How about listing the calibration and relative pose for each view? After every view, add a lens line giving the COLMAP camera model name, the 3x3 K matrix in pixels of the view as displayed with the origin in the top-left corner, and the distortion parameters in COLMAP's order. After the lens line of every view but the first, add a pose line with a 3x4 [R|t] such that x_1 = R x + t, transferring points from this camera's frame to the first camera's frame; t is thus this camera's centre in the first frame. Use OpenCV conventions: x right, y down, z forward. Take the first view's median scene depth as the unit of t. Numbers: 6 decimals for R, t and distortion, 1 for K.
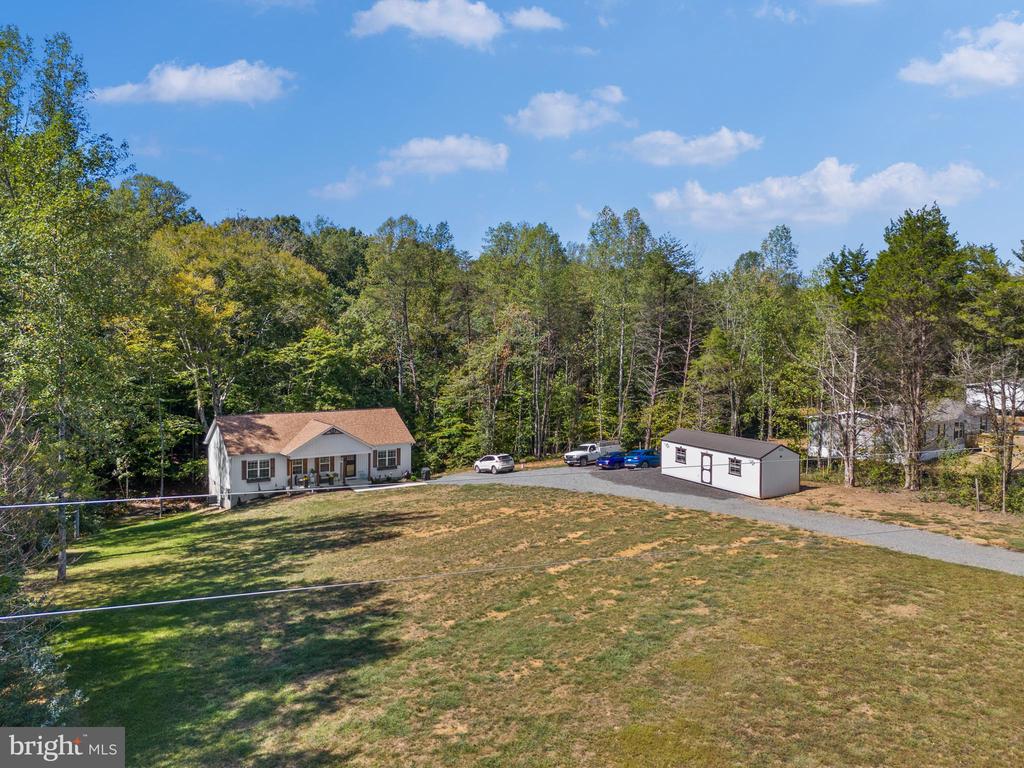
lens RADIAL K [[762.0, 0, 513.7], [0, 762.0, 376.2], [0, 0, 1]] dist [0.102887, -0.134263]
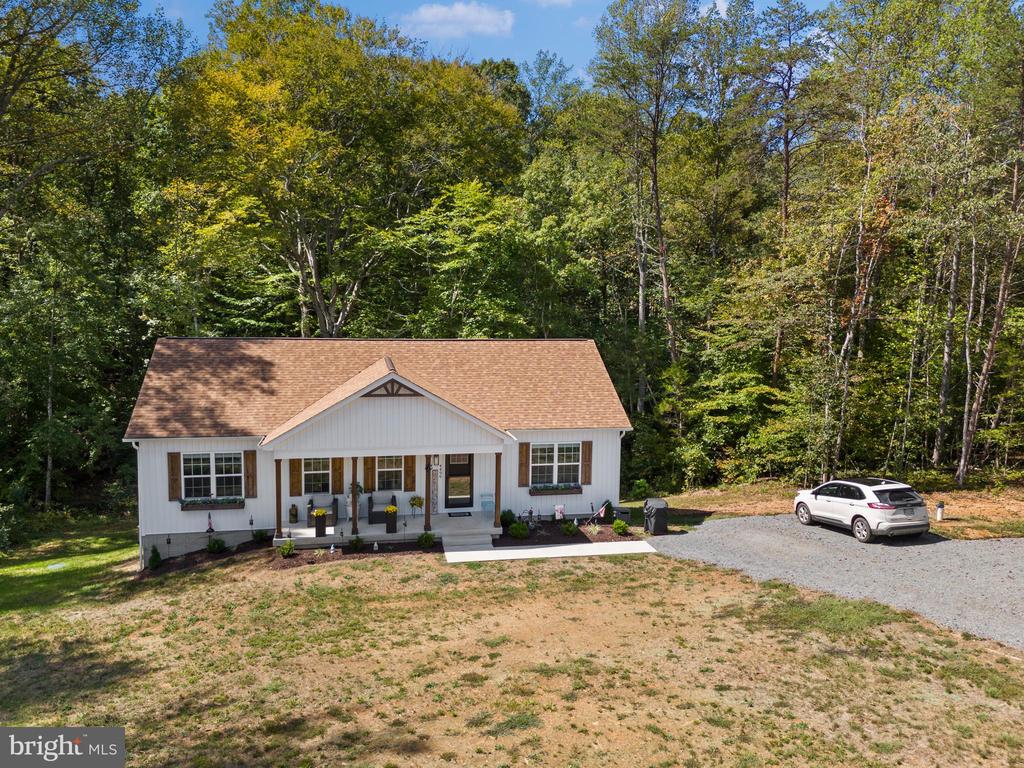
lens RADIAL K [[762.0, 0, 513.7], [0, 762.0, 376.2], [0, 0, 1]] dist [0.102887, -0.134263]
pose [[0.931242, 0.045438, -0.361558, -0.046558], [-0.024842, 0.997803, 0.061413, 0.037994], [0.363554, -0.048208, 0.930325, 0.615642]]
